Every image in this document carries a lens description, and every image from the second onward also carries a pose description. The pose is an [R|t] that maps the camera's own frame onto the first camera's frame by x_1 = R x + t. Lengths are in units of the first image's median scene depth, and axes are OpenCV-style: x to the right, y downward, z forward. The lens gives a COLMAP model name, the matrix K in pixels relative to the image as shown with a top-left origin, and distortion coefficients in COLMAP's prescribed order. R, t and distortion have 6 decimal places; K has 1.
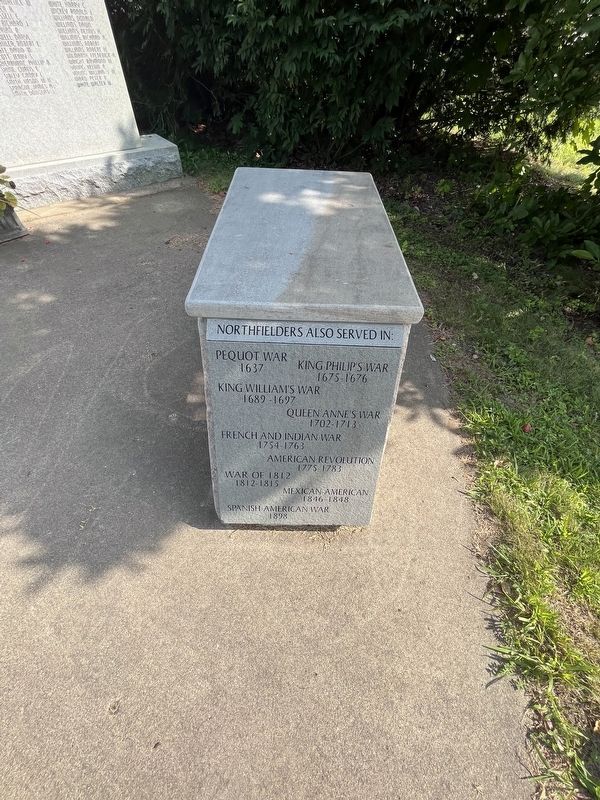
lens RADIAL K [[322.8, 0, 297.8], [0, 322.8, 399.8], [0, 0, 1]] dist [-0.005867, -0.000194]
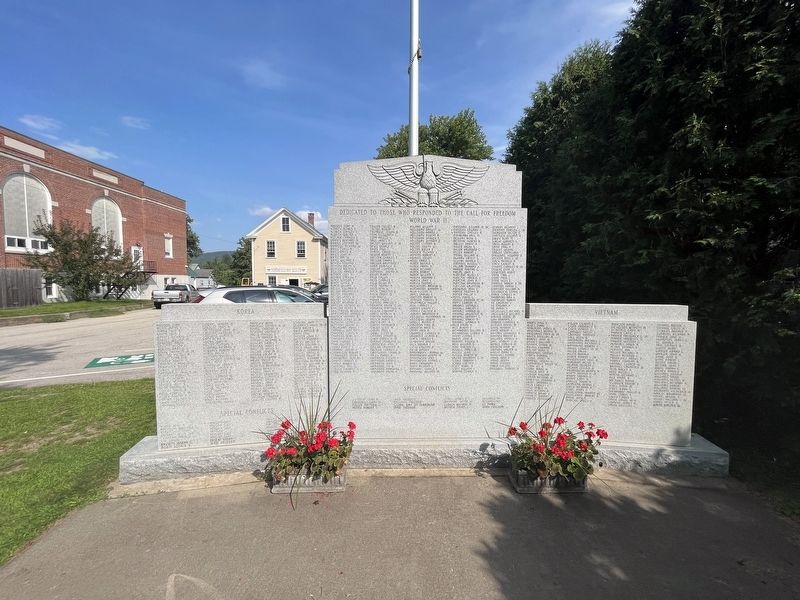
lens RADIAL K [[322.8, 0, 398.8], [0, 322.8, 298.4], [0, 0, 1]] dist [-0.005867, -0.000194]
pose [[0.640253, -0.014829, -0.768021, -0.276815], [-0.582148, 0.642948, -0.497716, 0.054602], [0.501178, 0.765766, 0.403017, -0.415439]]
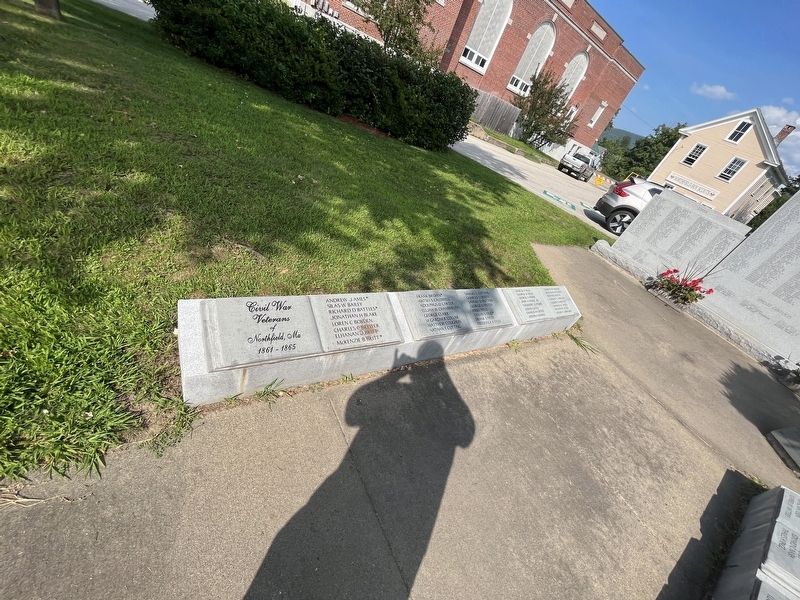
lens RADIAL K [[322.8, 0, 400.3], [0, 322.8, 299.8], [0, 0, 1]] dist [-0.005867, -0.000194]
pose [[-0.314041, 0.395757, -0.862992, 1.231244], [-0.917841, 0.105896, 0.382563, 0.944479], [0.242789, 0.912229, 0.329986, -0.848784]]
